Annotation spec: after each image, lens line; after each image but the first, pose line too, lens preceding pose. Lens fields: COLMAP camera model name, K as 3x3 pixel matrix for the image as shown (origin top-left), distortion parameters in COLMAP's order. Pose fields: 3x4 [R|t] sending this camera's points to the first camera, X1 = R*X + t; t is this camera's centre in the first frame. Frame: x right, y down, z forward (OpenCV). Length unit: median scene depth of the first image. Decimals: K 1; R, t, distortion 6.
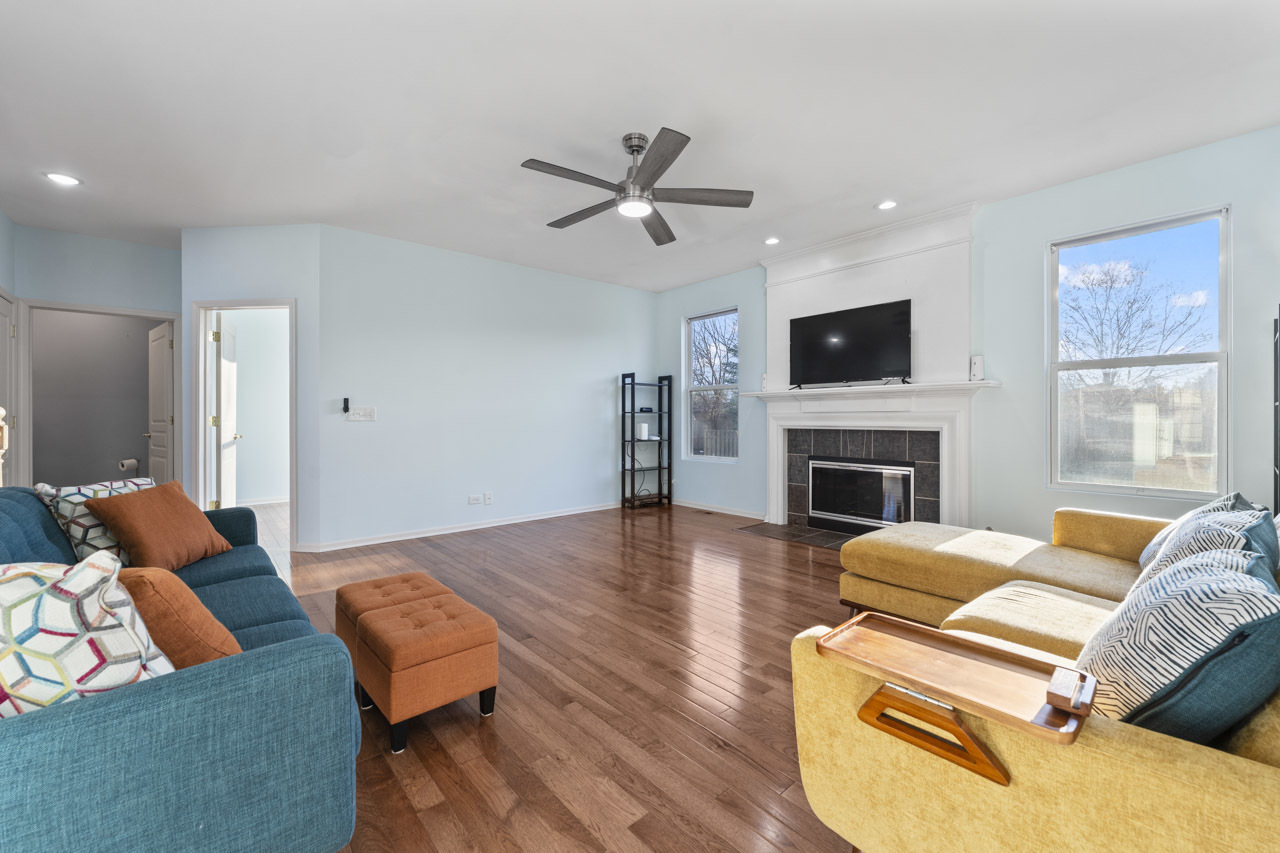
lens RADIAL K [[514.4, 0, 640.0], [0, 514.4, 426.5], [0, 0, 1]] dist [-0.000495, -0.000084]
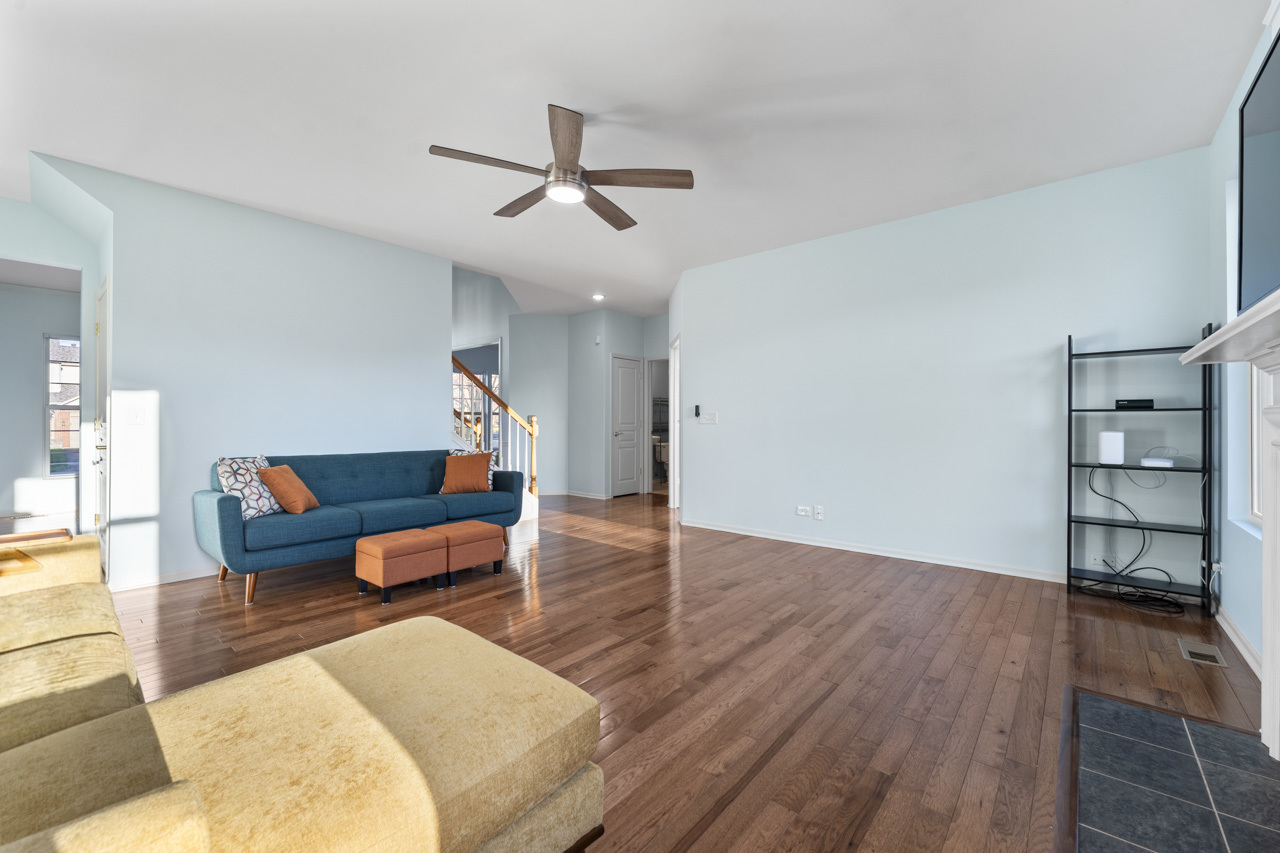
lens RADIAL K [[520.0, 0, 632.5], [0, 520.0, 427.3], [0, 0, 1]] dist [-0.000986, -0.000277]
pose [[0.140569, 0.003570, -0.990064, 0.439356], [-0.017085, 0.999853, 0.001180, -0.000656], [0.989924, 0.016749, 0.140609, 0.476372]]
